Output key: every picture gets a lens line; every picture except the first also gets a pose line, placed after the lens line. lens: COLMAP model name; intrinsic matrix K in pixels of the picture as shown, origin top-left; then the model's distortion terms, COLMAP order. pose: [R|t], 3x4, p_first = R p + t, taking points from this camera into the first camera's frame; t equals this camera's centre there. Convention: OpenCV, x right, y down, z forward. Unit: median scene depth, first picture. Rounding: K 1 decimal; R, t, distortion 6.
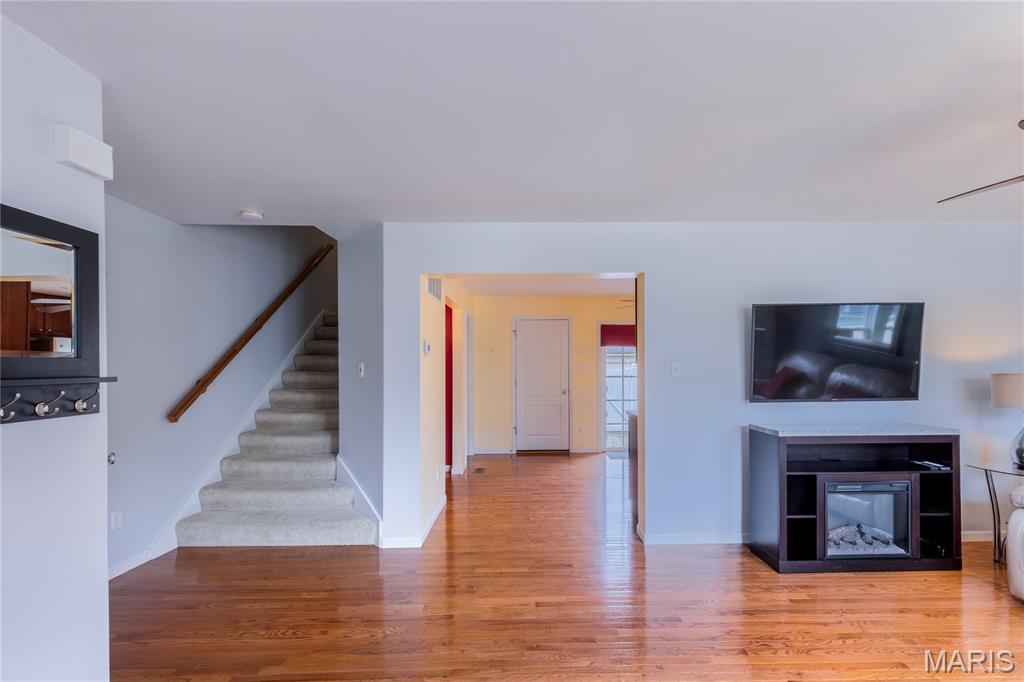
lens RADIAL K [[464.2, 0, 542.6], [0, 464.2, 370.5], [0, 0, 1]] dist [-0.001712, -0.000382]
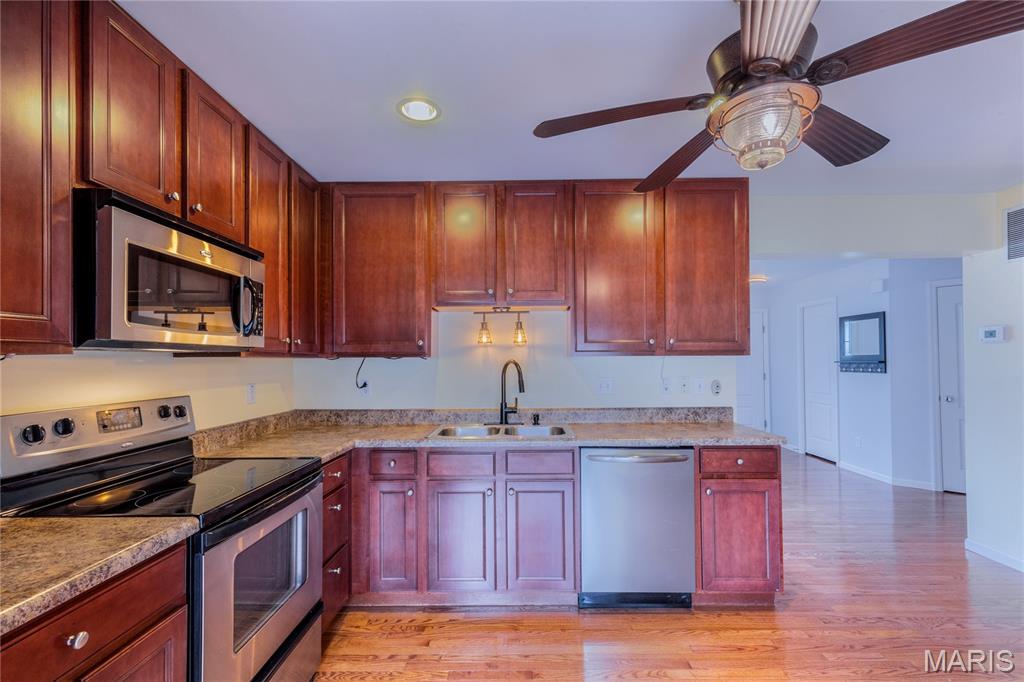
lens RADIAL K [[454.1, 0, 517.6], [0, 454.1, 355.0], [0, 0, 1]] dist [-0.000141, -0.000006]
pose [[-0.998806, 0.012875, 0.047135, 0.675521], [0.012623, 0.999904, -0.005644, -0.020122], [-0.047203, -0.005042, -0.998873, 2.222810]]
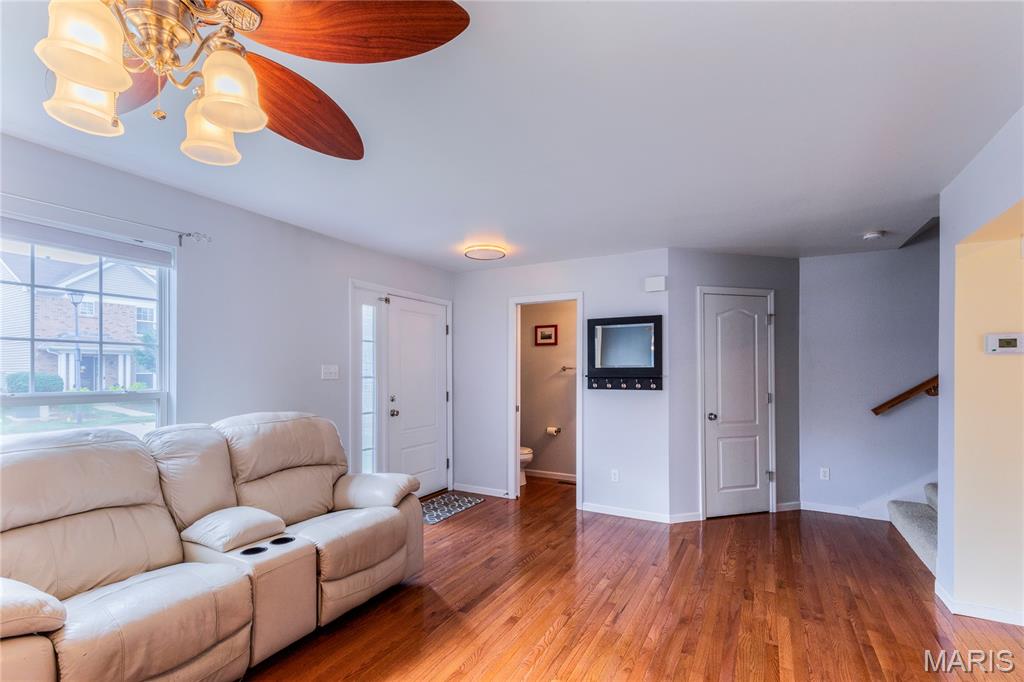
lens RADIAL K [[464.7, 0, 495.8], [0, 464.7, 367.7], [0, 0, 1]] dist [0.001569, 0.000207]
pose [[-0.539902, -0.002070, -0.841726, 0.860644], [-0.004529, 0.999990, 0.000446, -0.011596], [0.841716, 0.004054, -0.539906, 0.890800]]
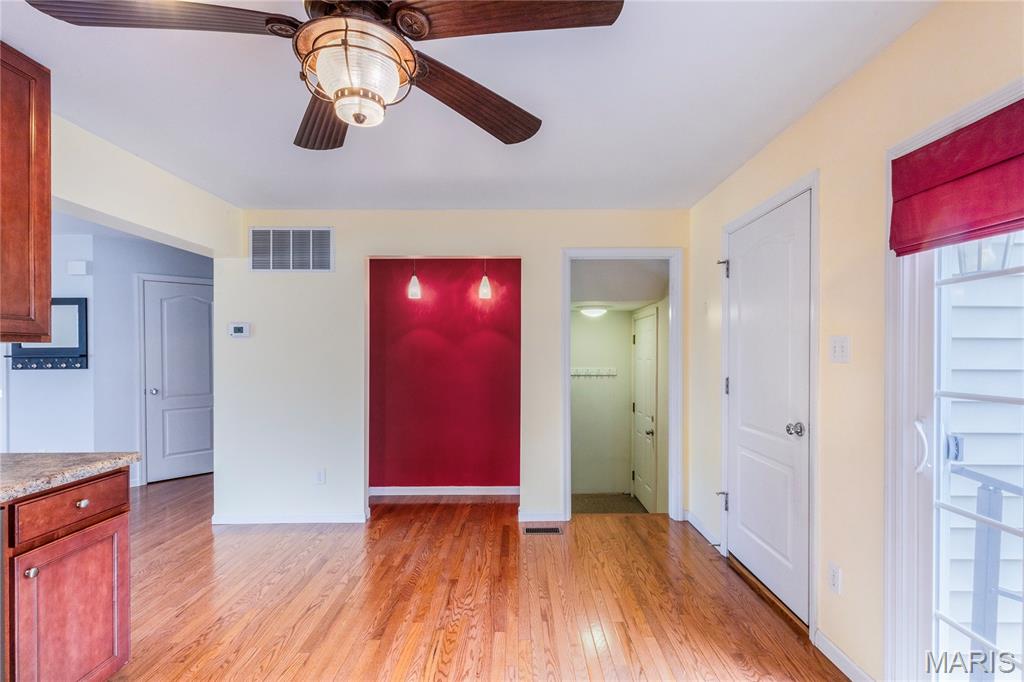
lens RADIAL K [[460.5, 0, 512.9], [0, 460.5, 351.4], [0, 0, 1]] dist [0.001446, 0.000619]
pose [[-0.032625, 0.005118, -0.999455, 0.835751], [-0.001609, 0.999985, 0.005173, -0.011063], [0.999466, 0.001777, -0.032616, 1.924056]]
